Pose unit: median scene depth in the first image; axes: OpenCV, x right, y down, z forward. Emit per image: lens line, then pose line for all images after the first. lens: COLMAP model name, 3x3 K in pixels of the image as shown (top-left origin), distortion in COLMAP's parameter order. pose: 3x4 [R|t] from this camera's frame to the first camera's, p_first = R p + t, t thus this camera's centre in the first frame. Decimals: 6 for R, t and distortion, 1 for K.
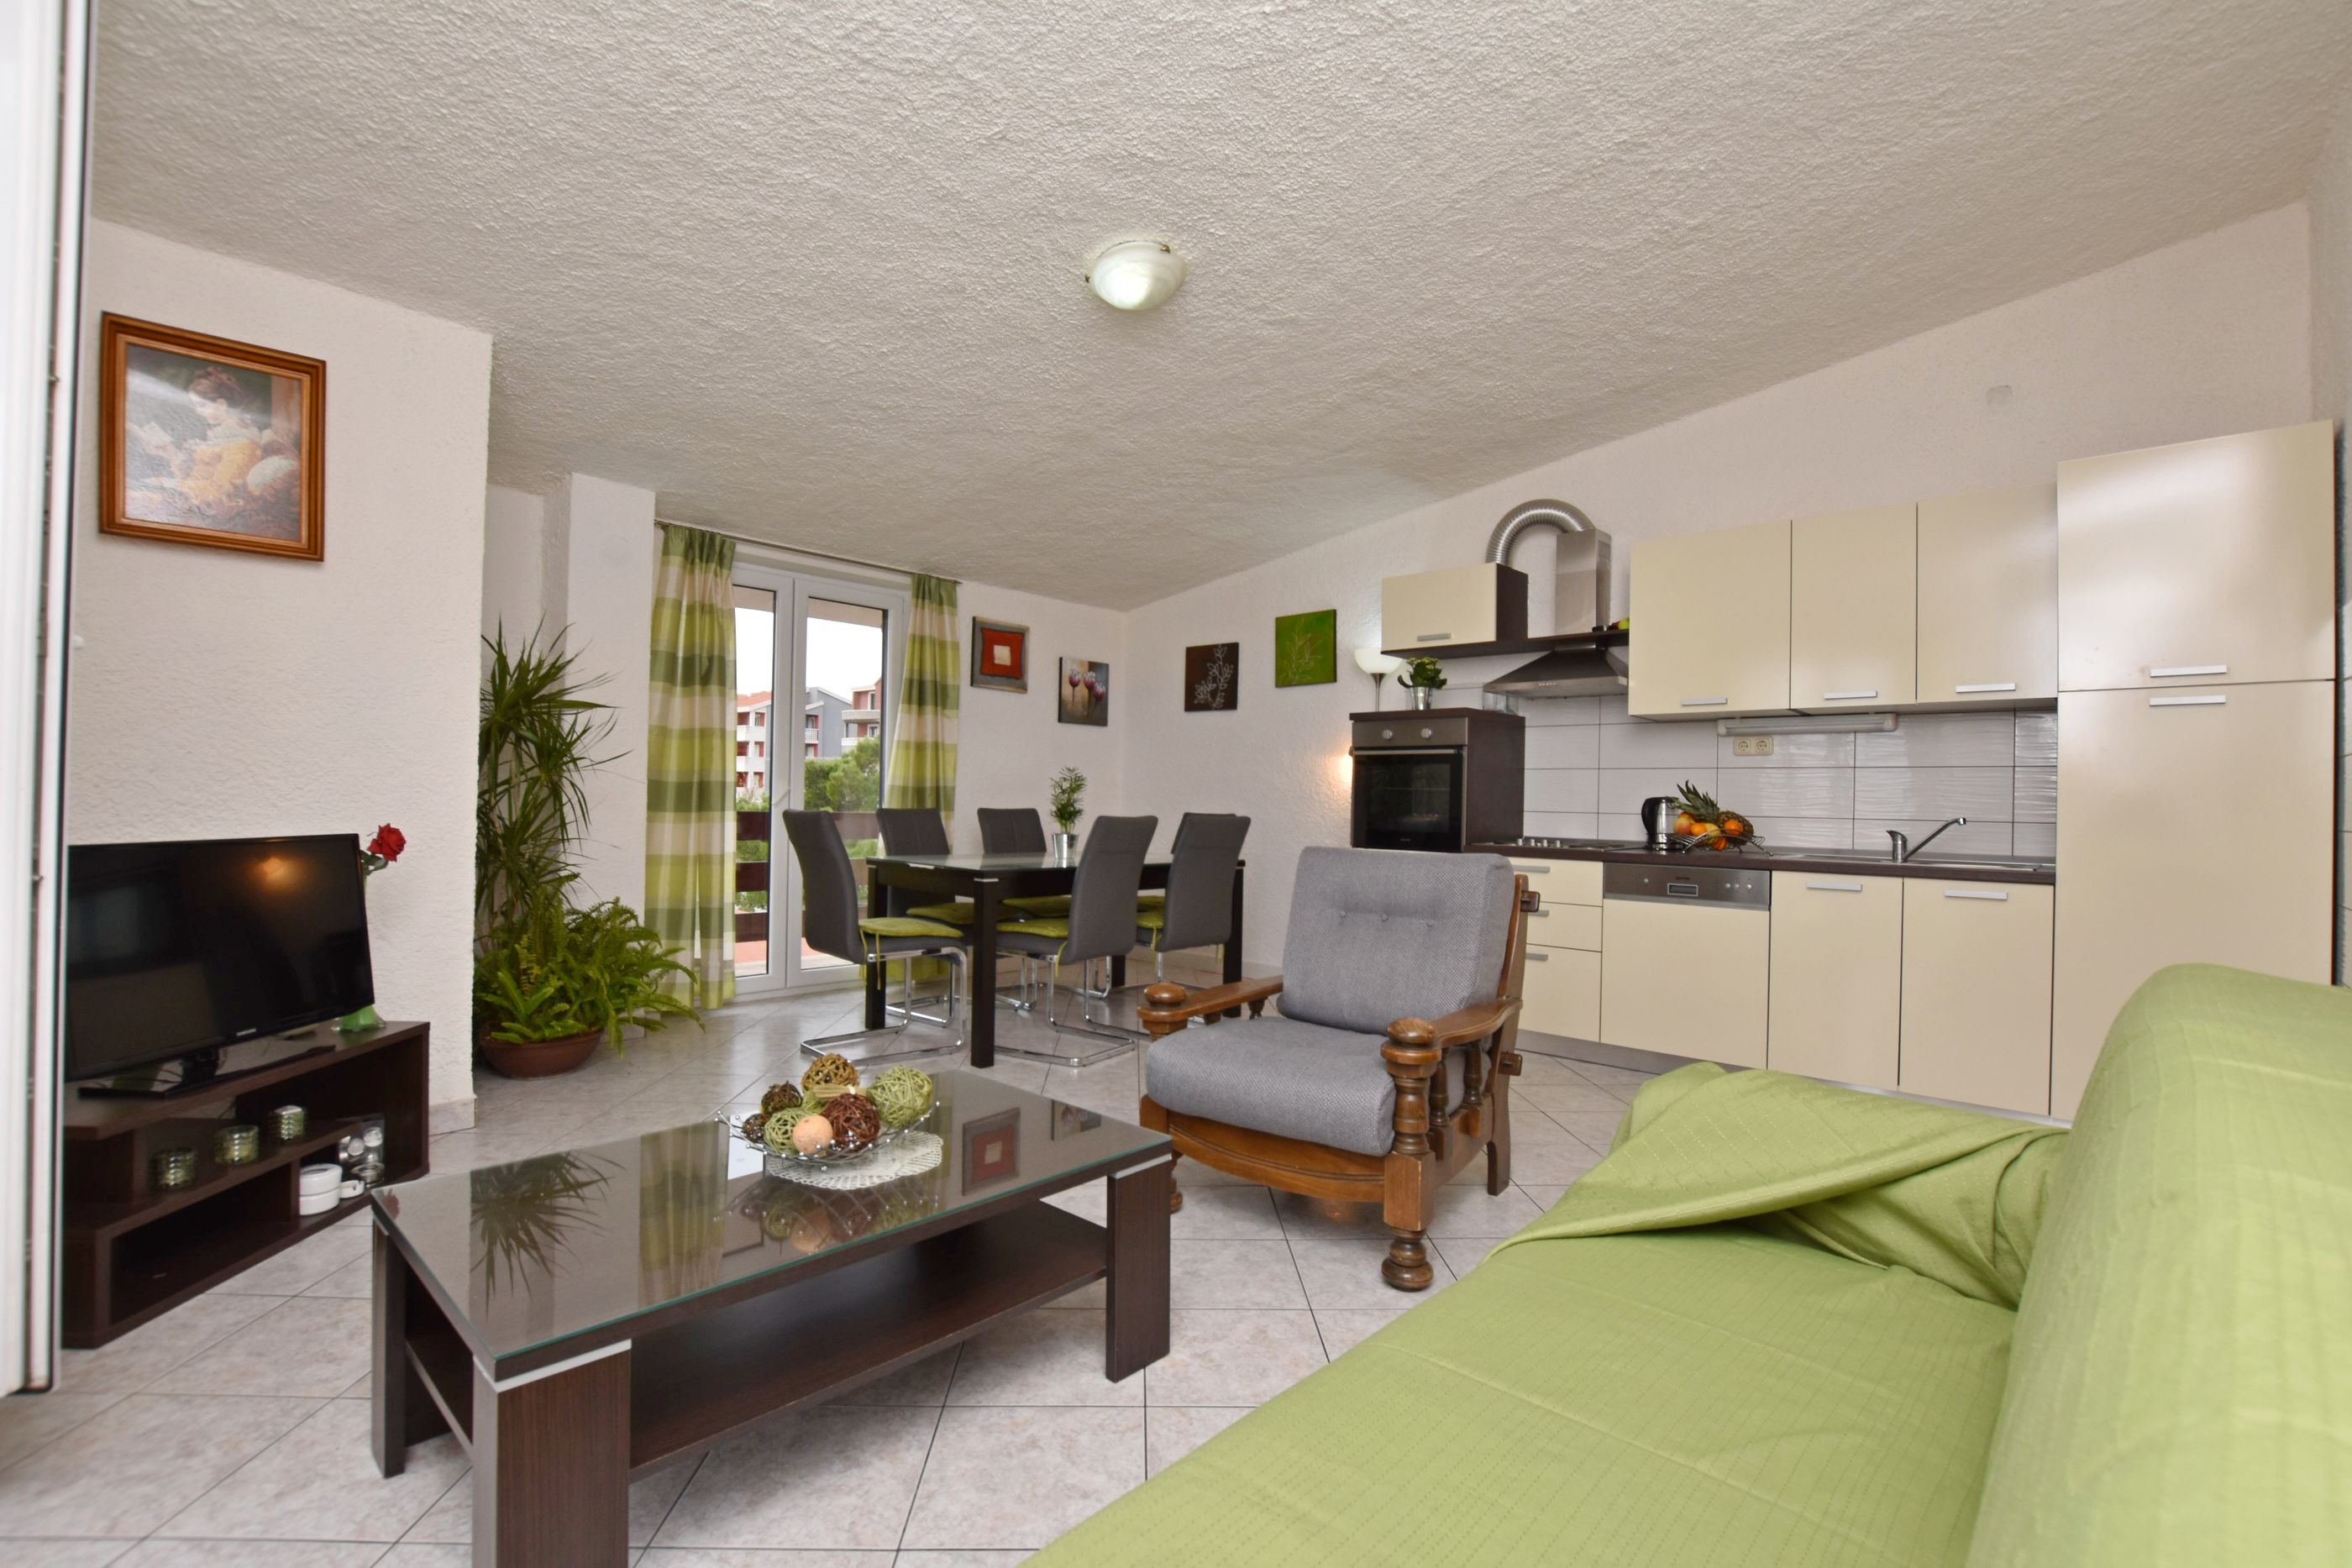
lens RADIAL K [[1040.5, 0, 1167.6], [0, 1040.5, 784.6], [0, 0, 1]] dist [-0.027387, 0.000950]
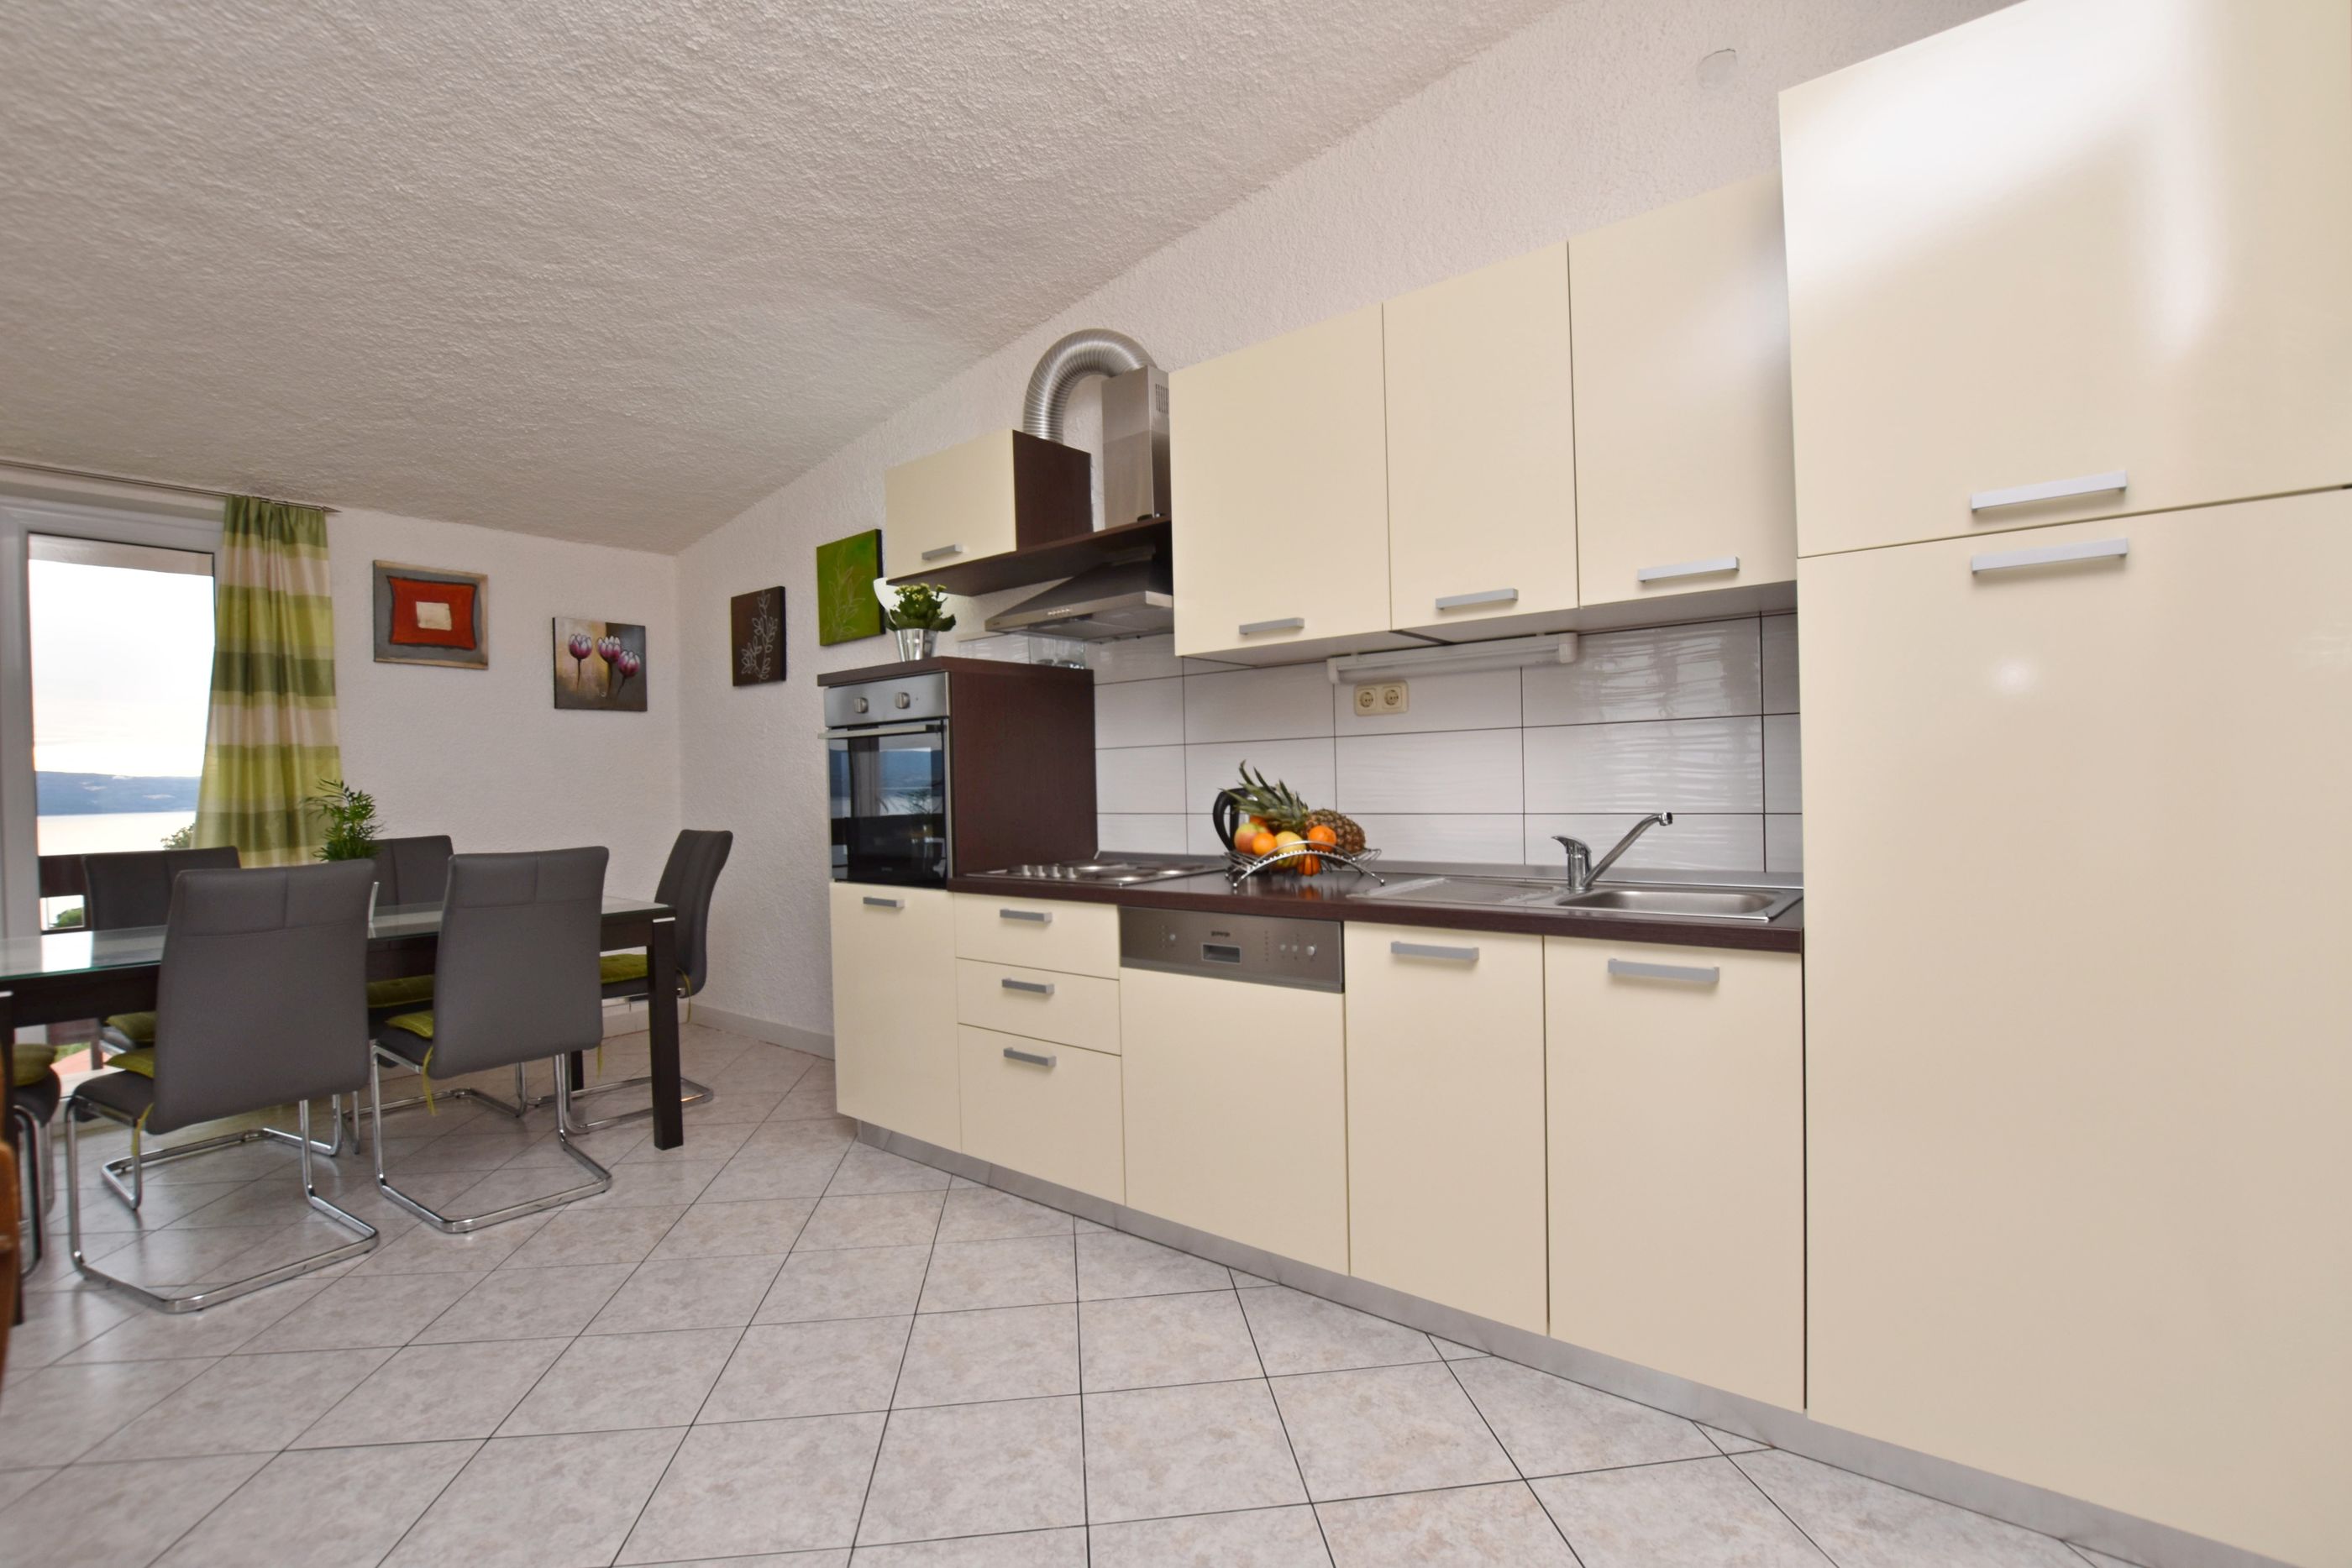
lens RADIAL K [[1040.5, 0, 1168.1], [0, 1040.5, 779.3], [0, 0, 1]] dist [-0.027387, 0.000950]
pose [[0.995833, -0.044560, 0.079565, 0.296302], [0.043613, 0.998956, 0.013602, -0.002974], [-0.080088, -0.010075, 0.996737, 0.297038]]
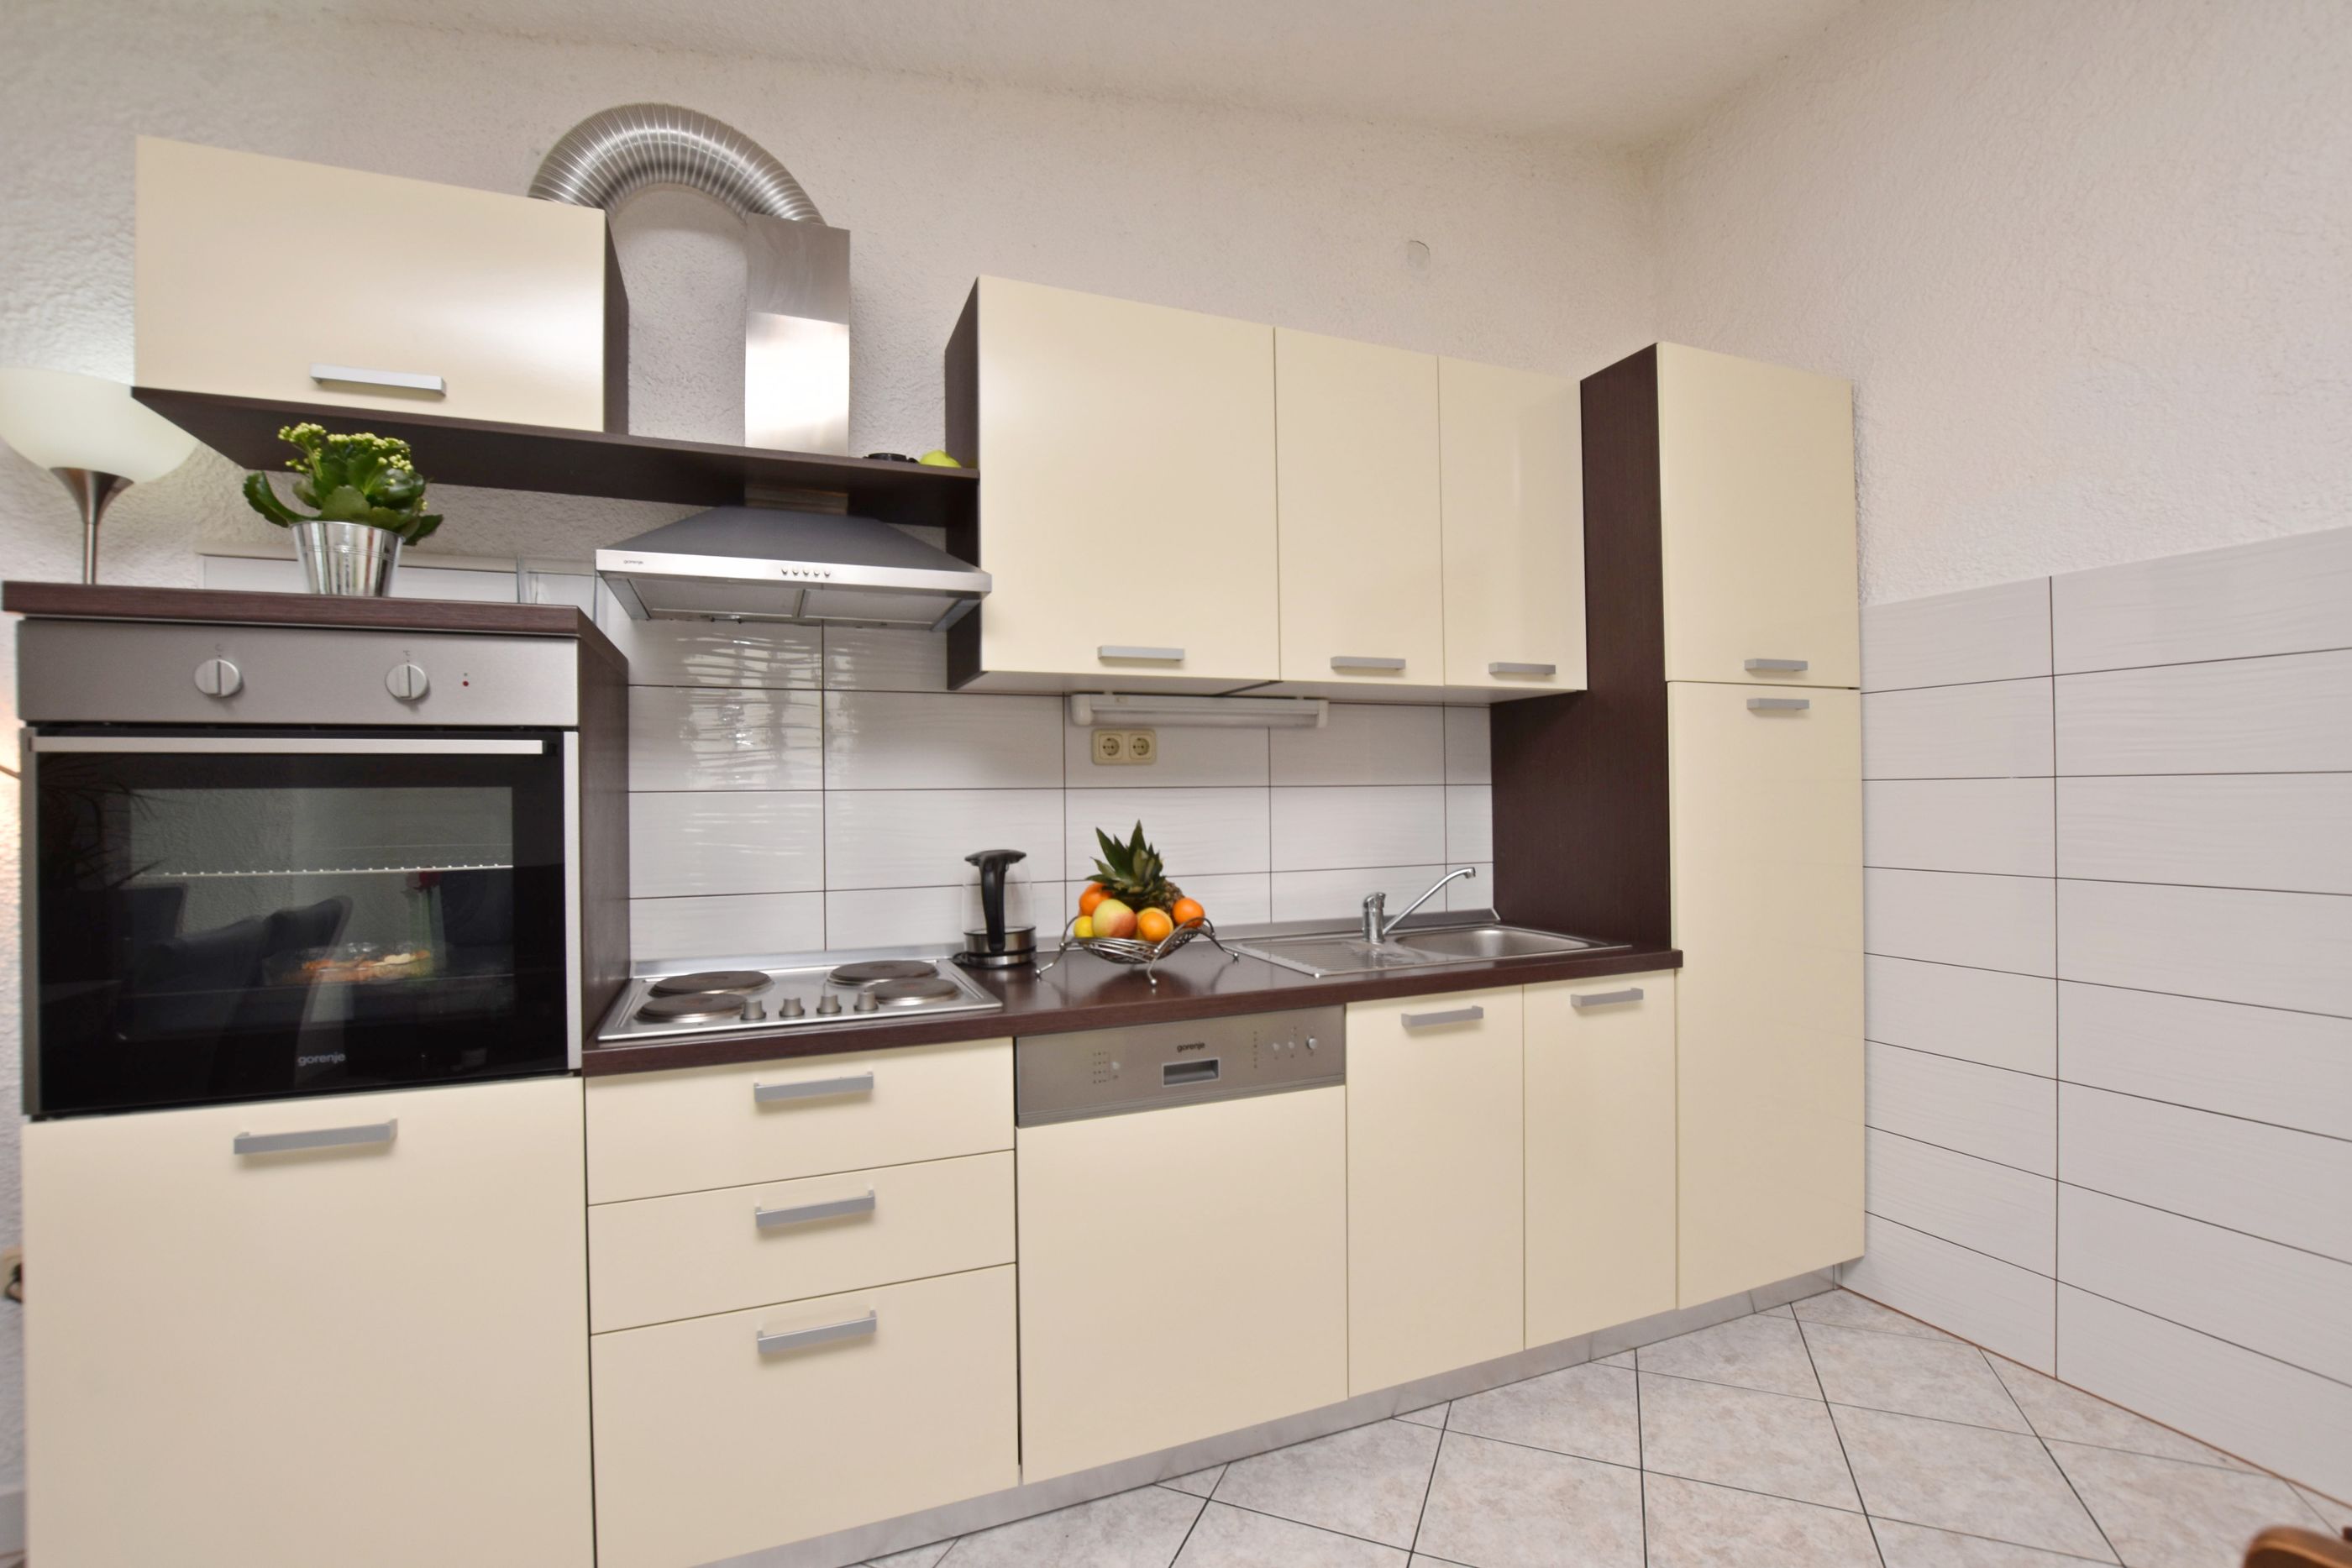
lens RADIAL K [[1040.5, 0, 1183.8], [0, 1040.5, 786.8], [0, 0, 1]] dist [-0.027387, 0.000950]
pose [[0.409078, -0.019470, 0.912292, 0.065319], [0.009411, 0.999809, 0.017118, -0.019825], [-0.912451, 0.001583, 0.409183, 0.568823]]
